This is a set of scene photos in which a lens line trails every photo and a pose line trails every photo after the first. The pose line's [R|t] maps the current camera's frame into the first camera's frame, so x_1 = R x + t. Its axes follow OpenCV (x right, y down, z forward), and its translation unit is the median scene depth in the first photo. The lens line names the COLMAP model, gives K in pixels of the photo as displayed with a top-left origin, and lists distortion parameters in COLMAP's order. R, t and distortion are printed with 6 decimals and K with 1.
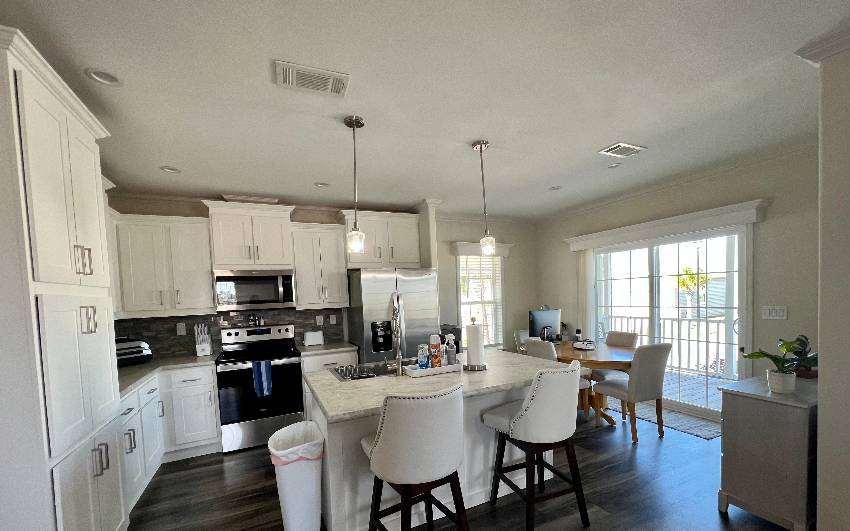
lens RADIAL K [[343.5, 0, 421.9], [0, 343.5, 310.5], [0, 0, 1]] dist [-0.000860, 0.000212]
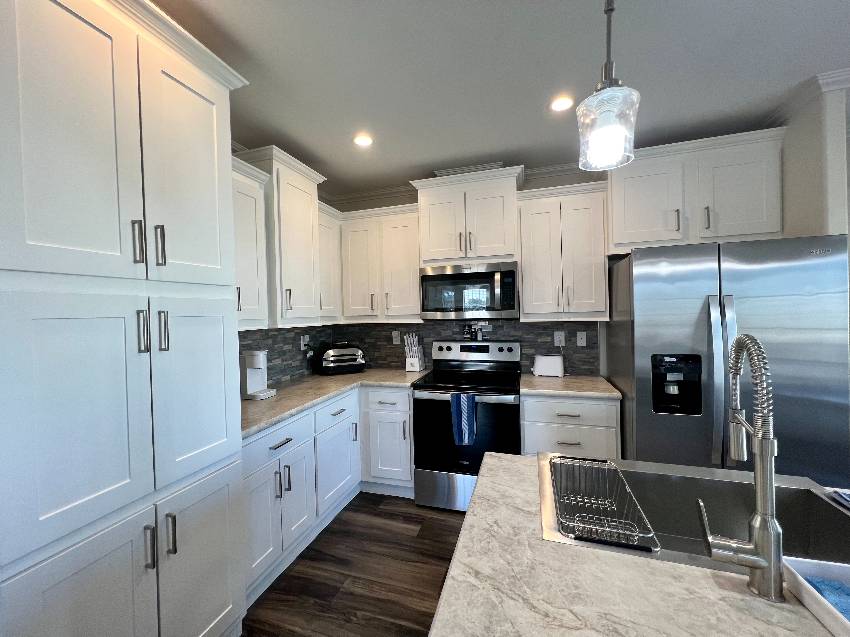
lens RADIAL K [[339.6, 0, 425.0], [0, 339.6, 318.5], [0, 0, 1]] dist [-0.001928, -0.000329]
pose [[0.737887, 0.040447, -0.673711, -0.058875], [-0.037659, 0.999115, 0.018738, -0.014652], [0.673873, 0.011545, 0.738757, 0.400723]]
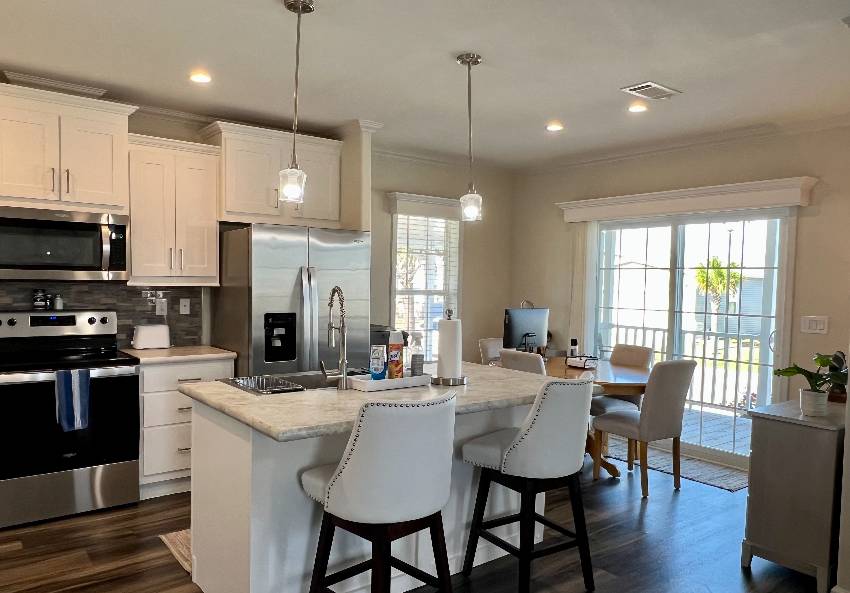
lens RADIAL K [[624.9, 0, 424.6], [0, 624.9, 311.2], [0, 0, 1]] dist [-0.000543, -0.004745]
pose [[0.972767, 0.048871, 0.226577, -0.123514], [-0.049496, 0.998770, -0.002926, 0.020846], [-0.226441, -0.008368, 0.973989, -0.142036]]
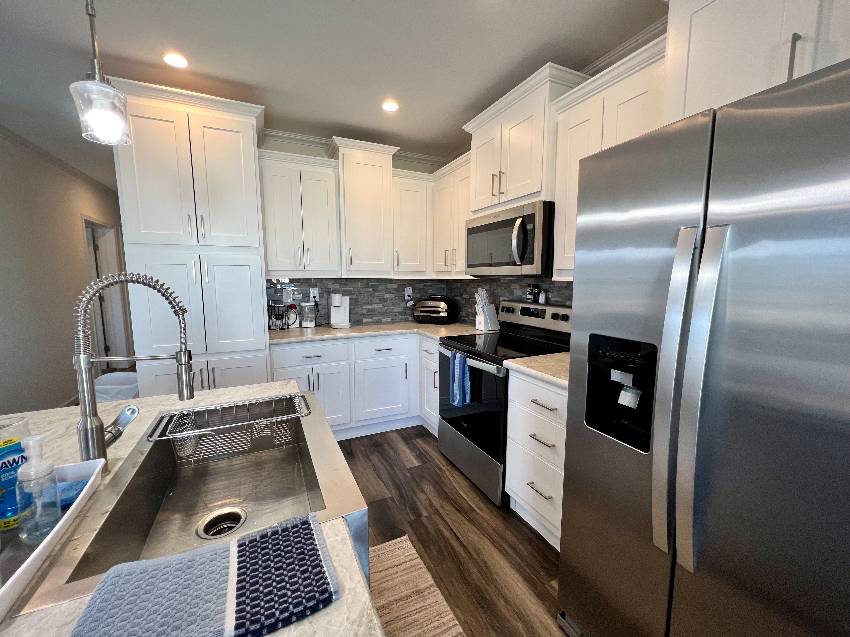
lens RADIAL K [[339.6, 0, 425.0], [0, 339.6, 318.5], [0, 0, 1]] dist [-0.001928, -0.000329]
pose [[0.001990, 0.162768, -0.986662, 0.154243], [-0.043331, 0.985752, 0.162530, -0.020753], [0.999059, 0.042430, 0.009015, 0.849641]]
